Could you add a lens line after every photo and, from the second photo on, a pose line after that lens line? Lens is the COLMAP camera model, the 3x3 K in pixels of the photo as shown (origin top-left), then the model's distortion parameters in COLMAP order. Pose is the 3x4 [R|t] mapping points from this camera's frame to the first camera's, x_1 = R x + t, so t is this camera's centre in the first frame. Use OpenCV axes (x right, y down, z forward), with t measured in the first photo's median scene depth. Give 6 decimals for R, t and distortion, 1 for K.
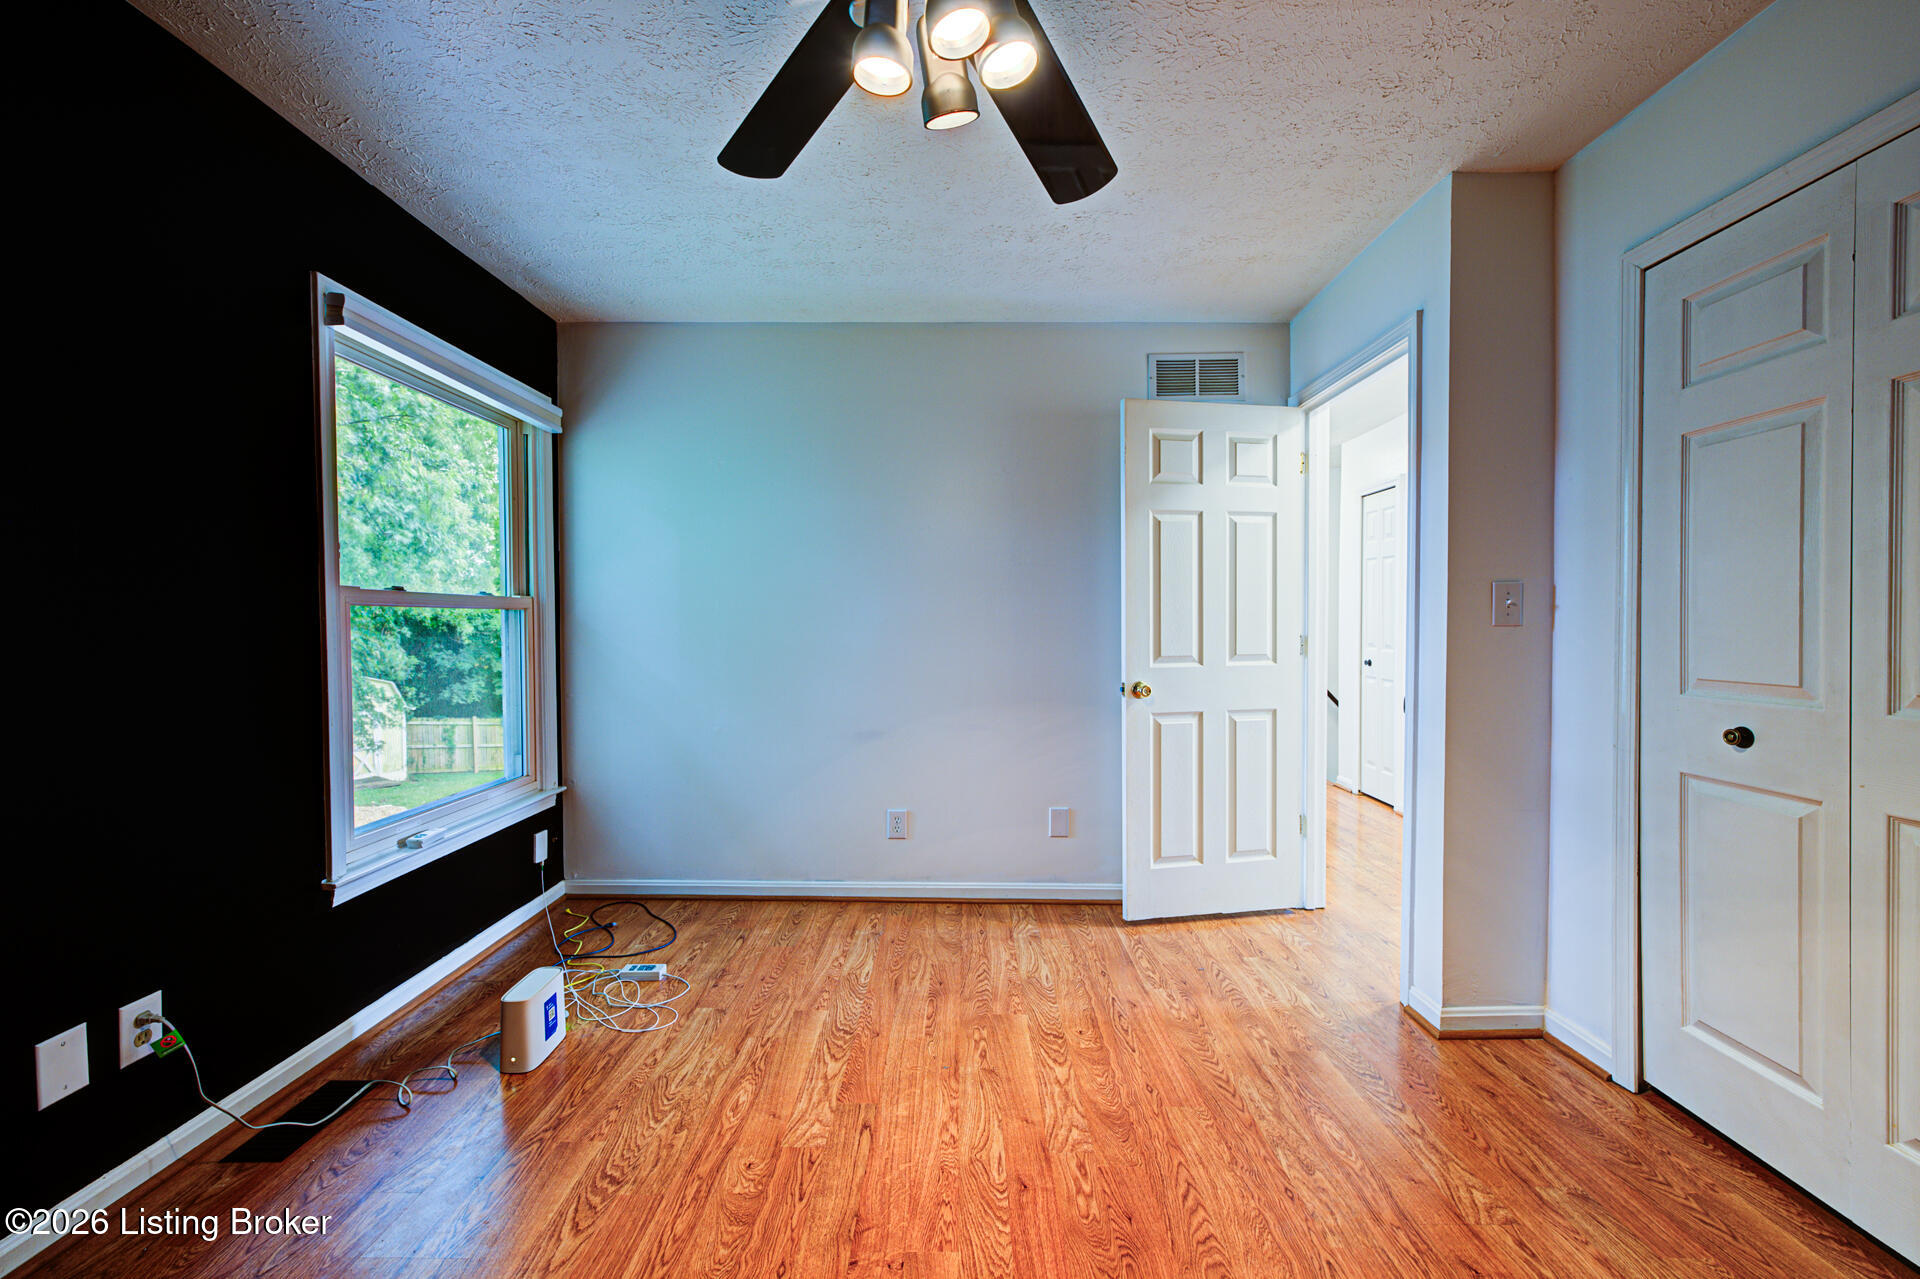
lens RADIAL K [[768.3, 0, 960.8], [0, 768.3, 638.1], [0, 0, 1]] dist [0.002310, 0.000106]
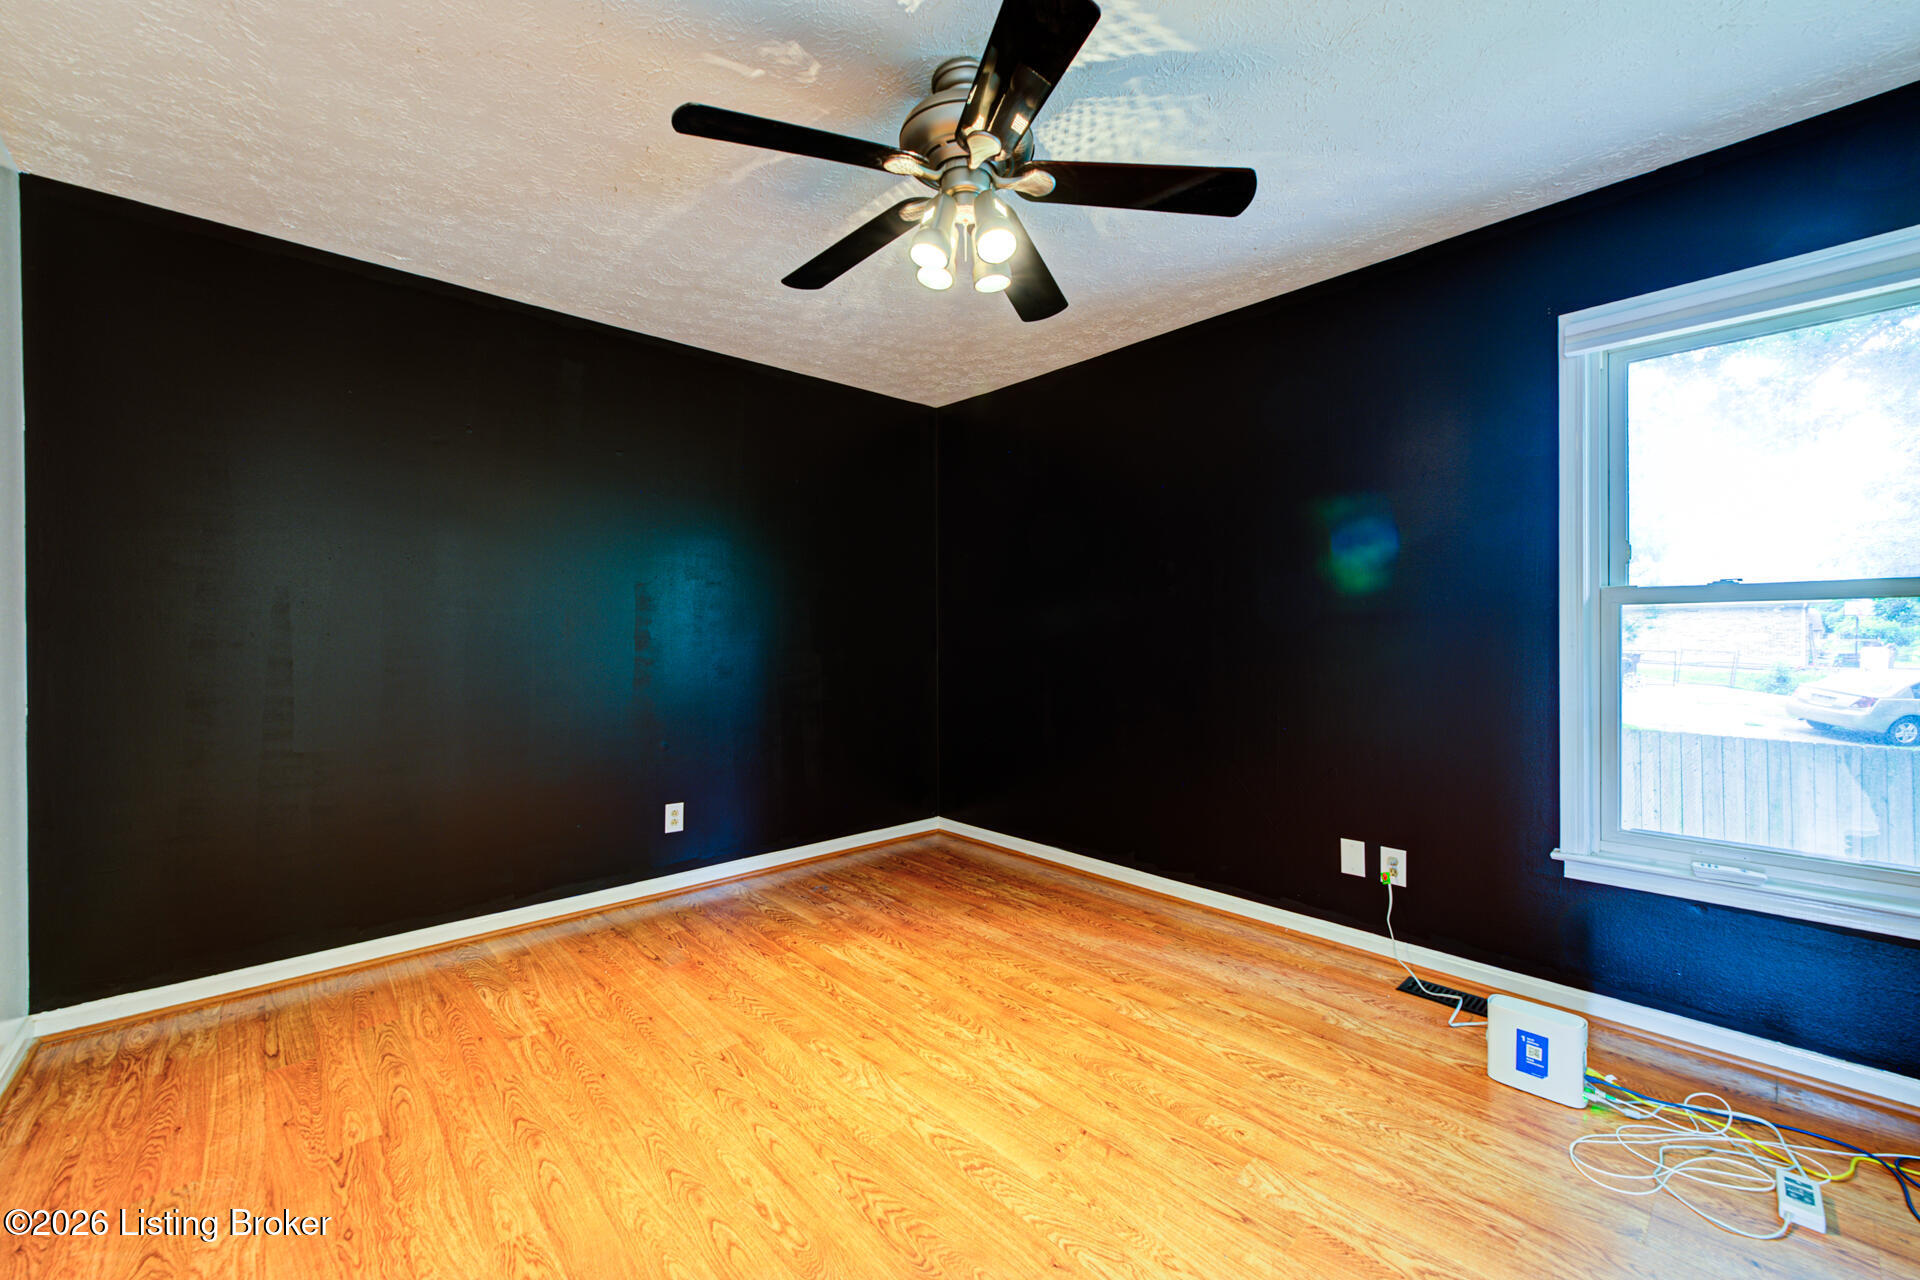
lens RADIAL K [[768.3, 0, 957.3], [0, 768.3, 637.1], [0, 0, 1]] dist [0.002310, 0.000106]
pose [[-0.744367, 0.006959, -0.667734, 0.747976], [-0.004477, 0.999871, 0.015411, -0.017432], [0.667756, 0.014461, -0.744240, 1.567429]]
